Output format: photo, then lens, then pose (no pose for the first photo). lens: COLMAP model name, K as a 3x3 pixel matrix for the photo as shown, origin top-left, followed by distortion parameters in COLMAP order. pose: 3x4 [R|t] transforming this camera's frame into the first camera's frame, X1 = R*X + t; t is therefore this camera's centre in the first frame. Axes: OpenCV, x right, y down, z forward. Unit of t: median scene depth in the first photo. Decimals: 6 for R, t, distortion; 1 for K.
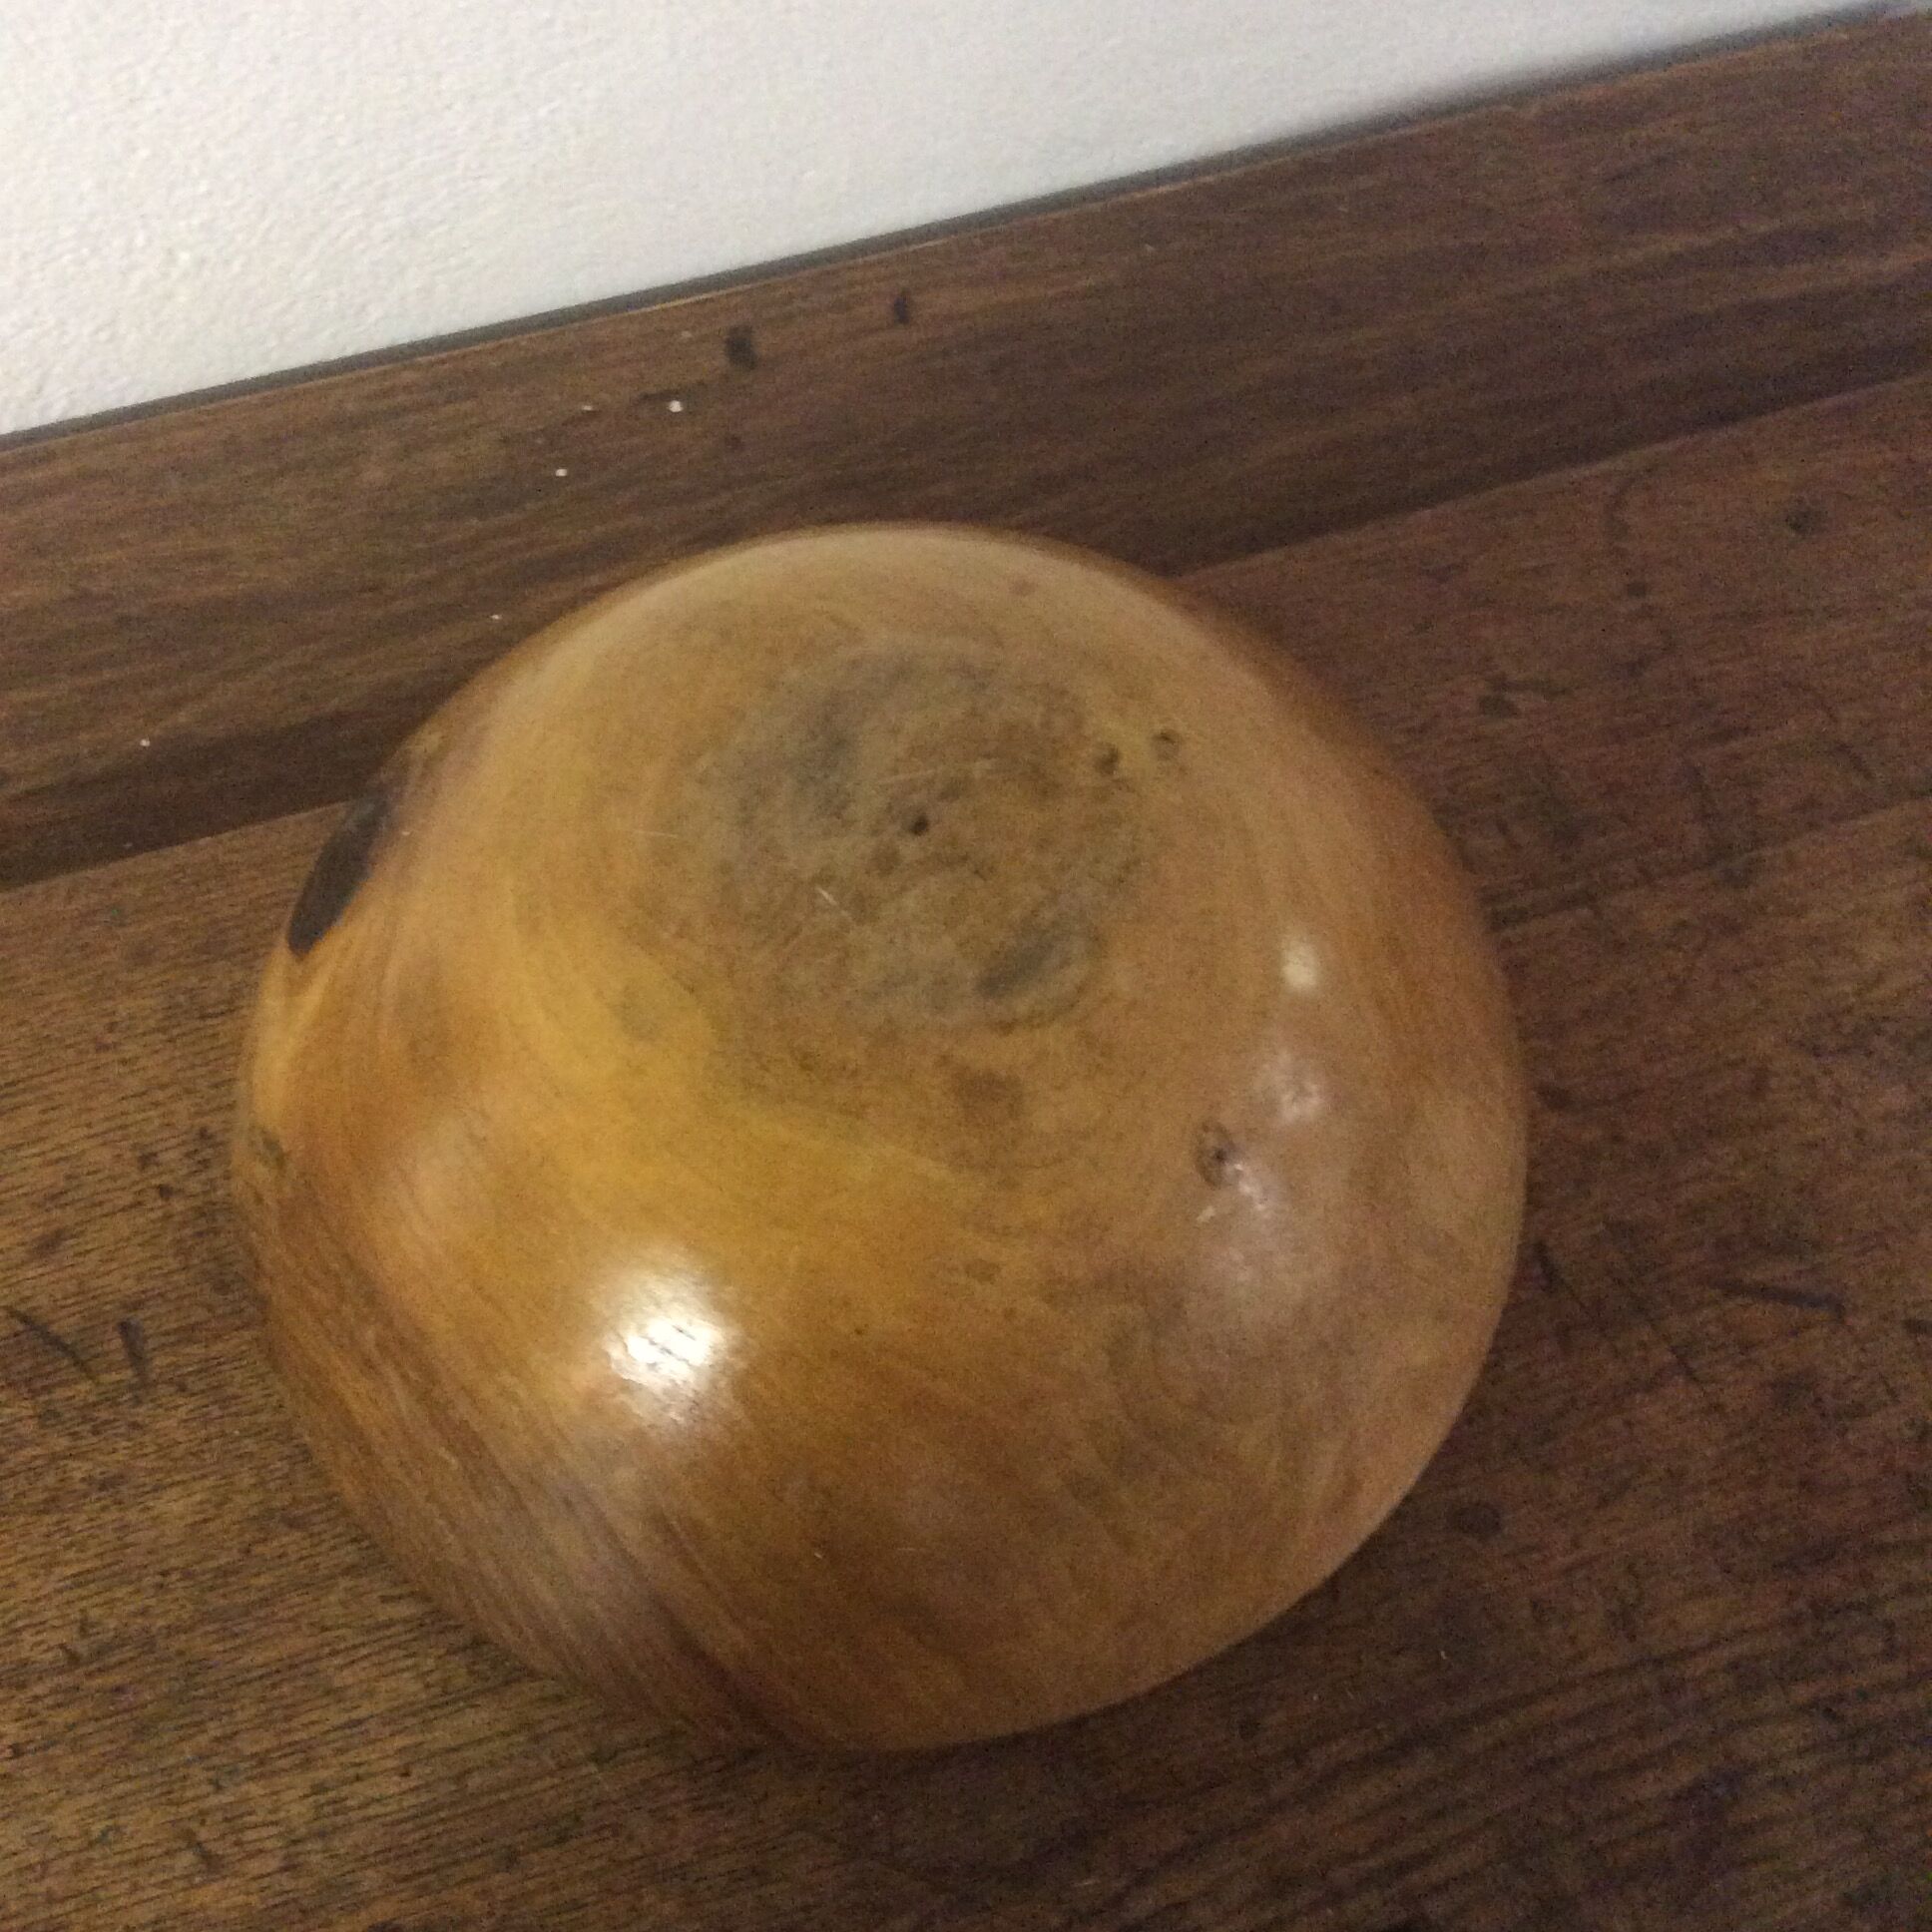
lens RADIAL K [[2305.2, 0, 962.1], [0, 2305.2, 986.4], [0, 0, 1]] dist [0.148115, -0.344632]
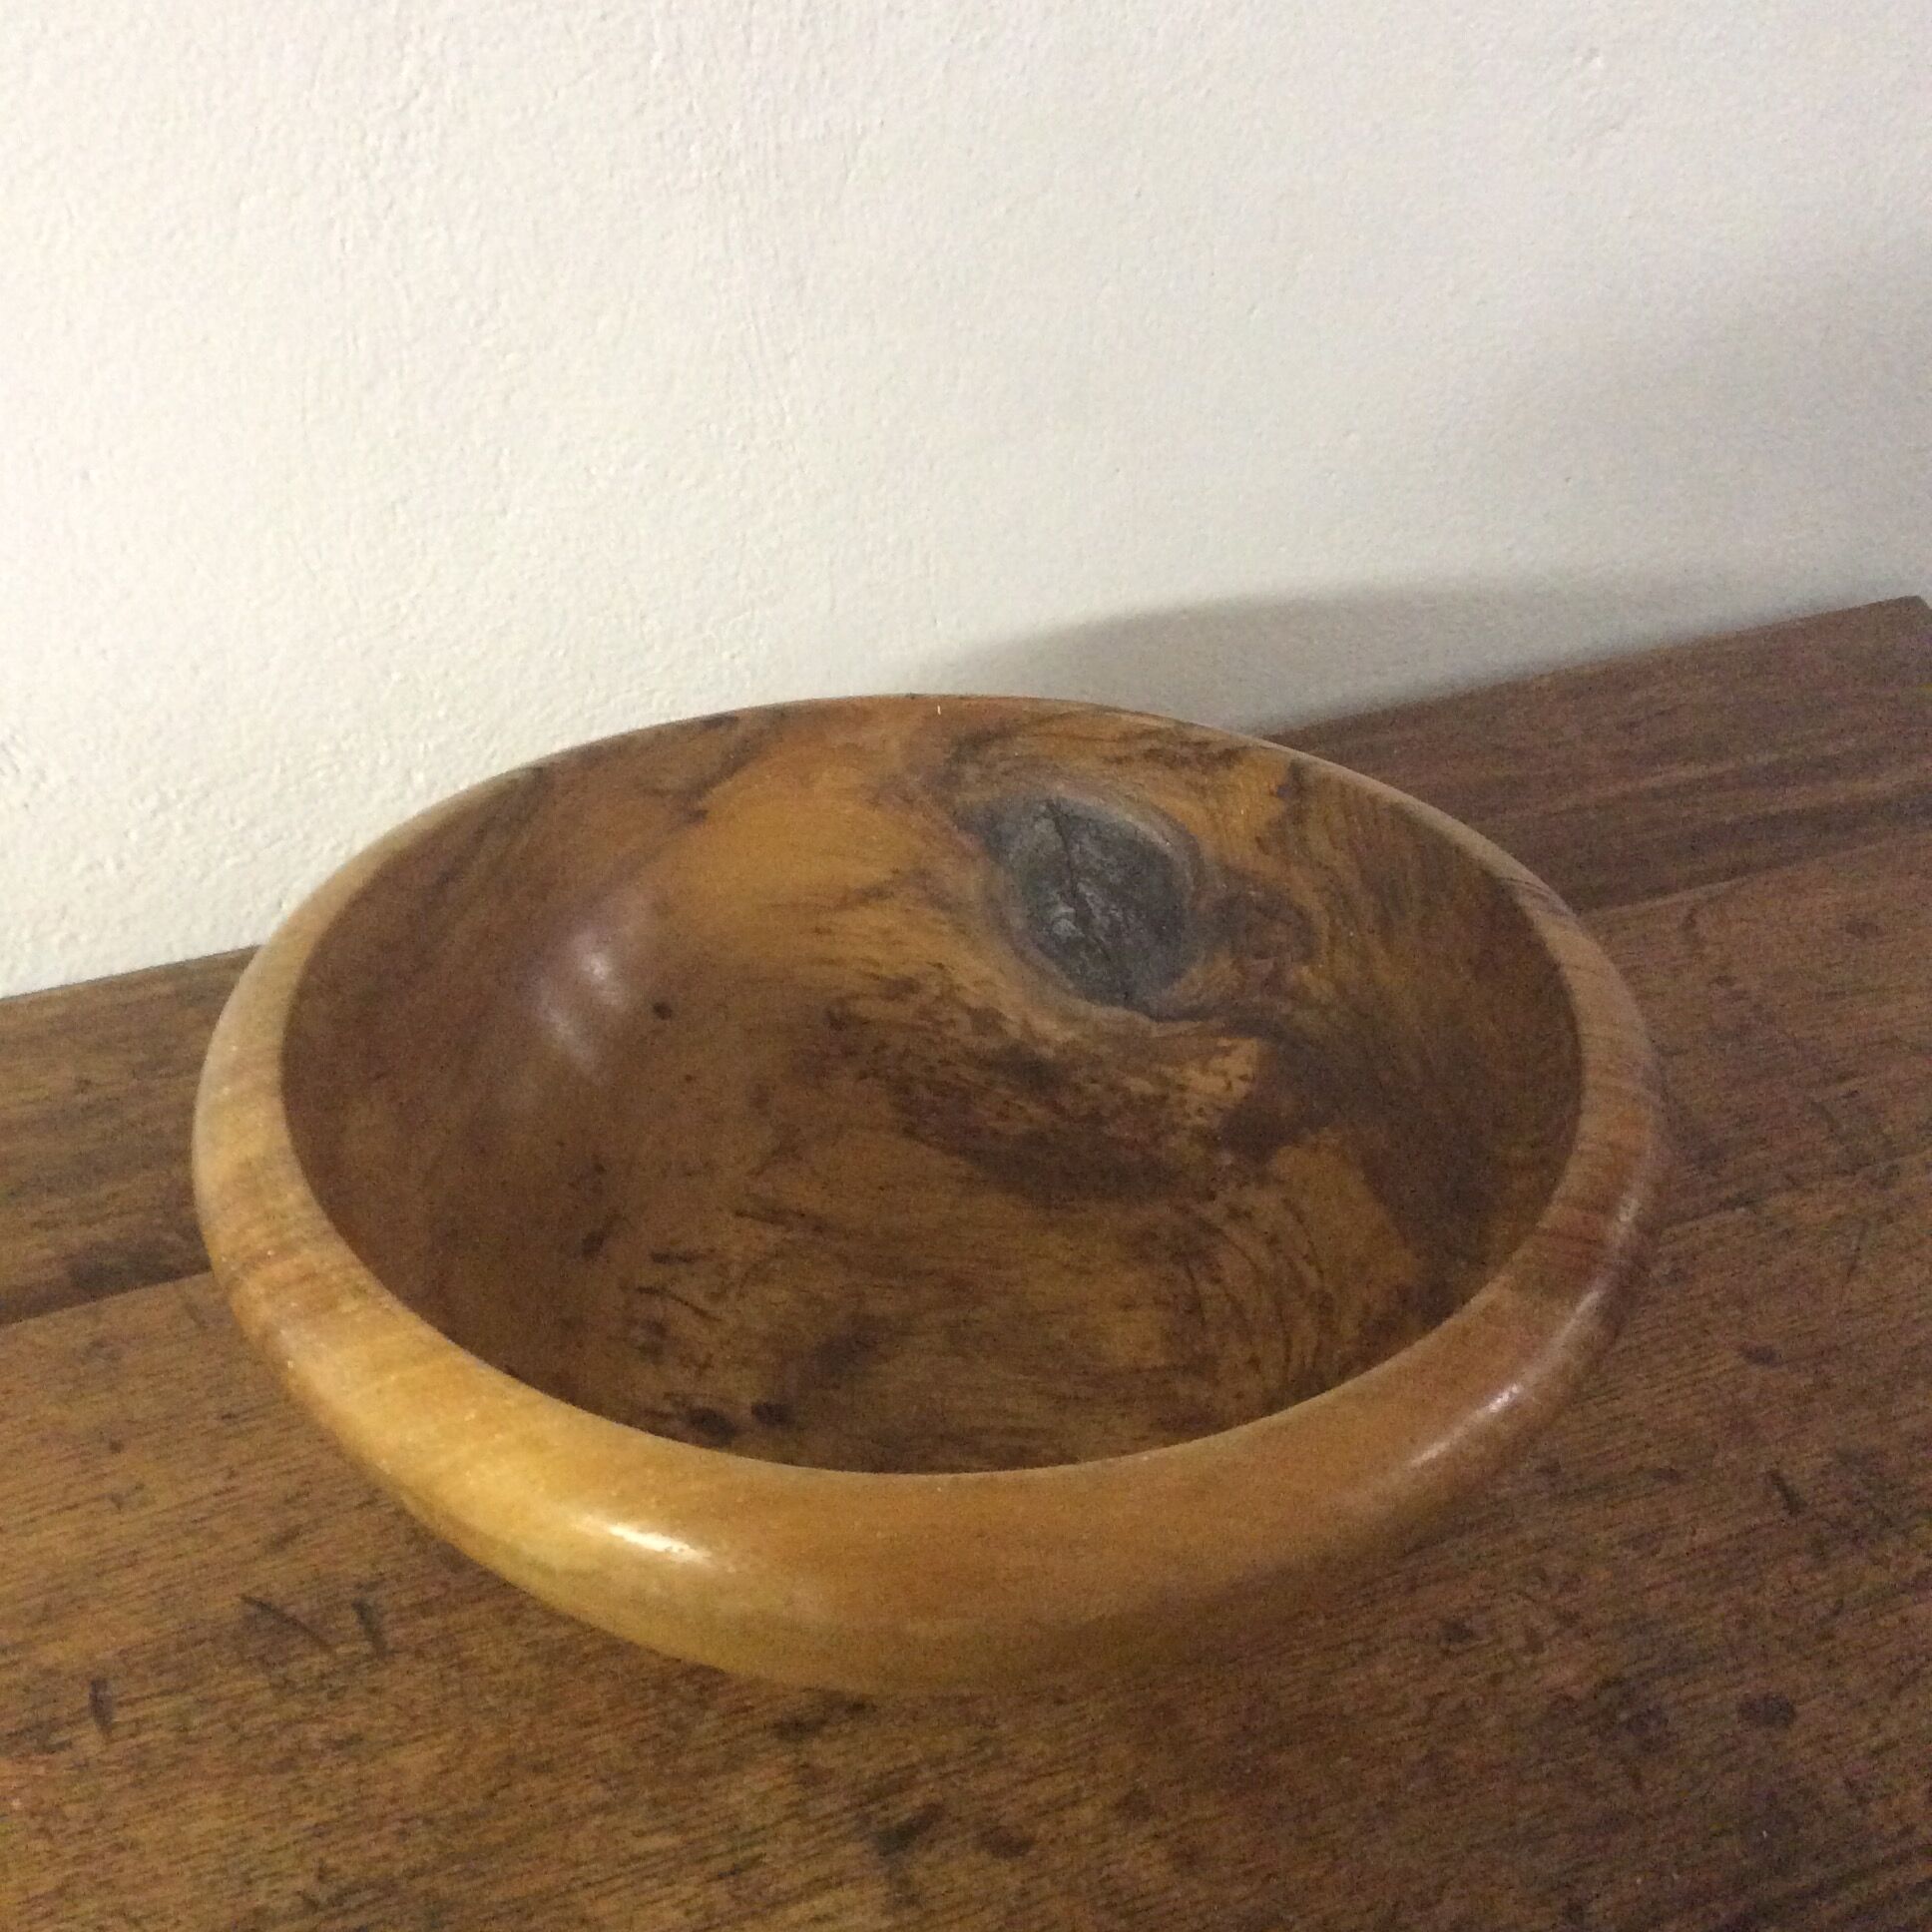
lens RADIAL K [[2305.2, 0, 962.1], [0, 2305.2, 986.4], [0, 0, 1]] dist [0.148115, -0.344632]
pose [[0.997966, -0.062961, 0.010034, -0.099627], [0.061443, 0.907767, -0.414950, 0.335476], [0.017017, 0.414722, 0.909789, 0.001560]]
